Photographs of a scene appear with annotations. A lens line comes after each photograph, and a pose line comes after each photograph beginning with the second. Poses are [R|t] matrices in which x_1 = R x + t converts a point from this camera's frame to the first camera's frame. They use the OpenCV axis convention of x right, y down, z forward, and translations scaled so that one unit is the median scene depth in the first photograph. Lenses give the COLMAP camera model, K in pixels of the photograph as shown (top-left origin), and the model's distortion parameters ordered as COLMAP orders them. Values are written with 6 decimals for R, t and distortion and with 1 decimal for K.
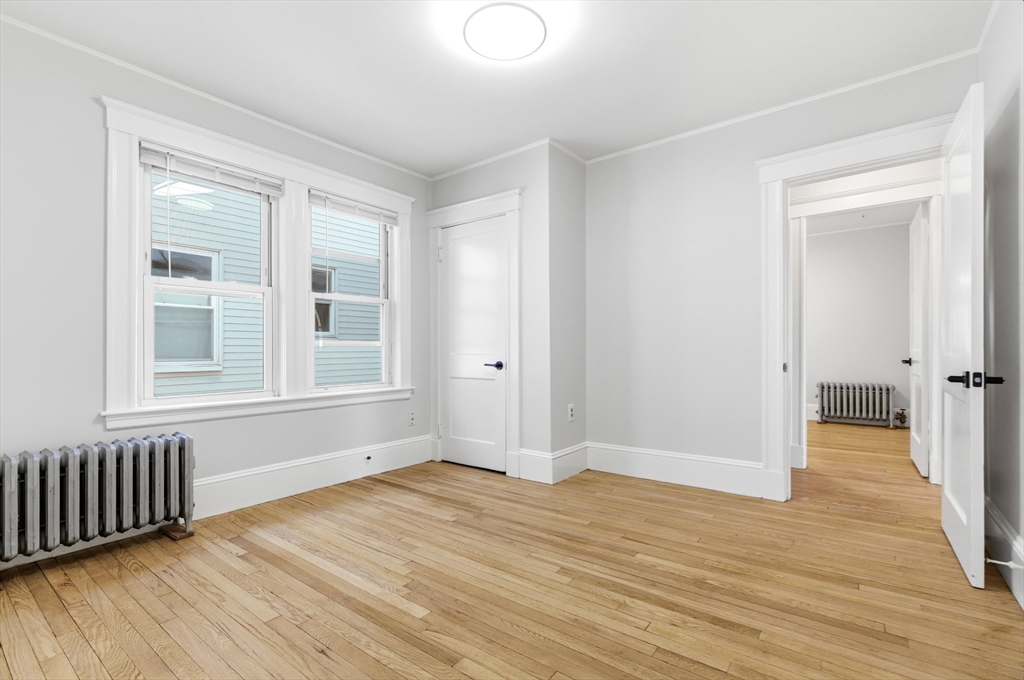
lens RADIAL K [[466.3, 0, 512.9], [0, 466.3, 349.1], [0, 0, 1]] dist [-0.004474, 0.001984]
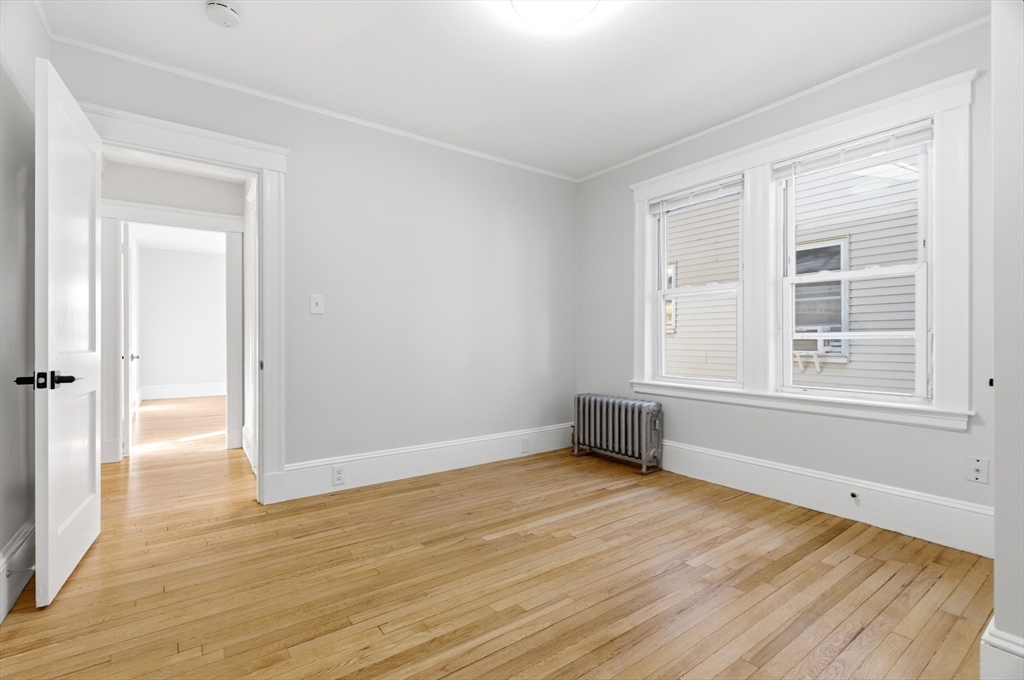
lens RADIAL K [[466.3, 0, 514.6], [0, 466.3, 340.8], [0, 0, 1]] dist [-0.004474, 0.001984]
pose [[-0.294574, 0.002739, -0.955625, 0.695460], [0.001951, 0.999996, 0.002265, -0.006456], [0.955627, -0.001198, -0.294578, 0.952274]]
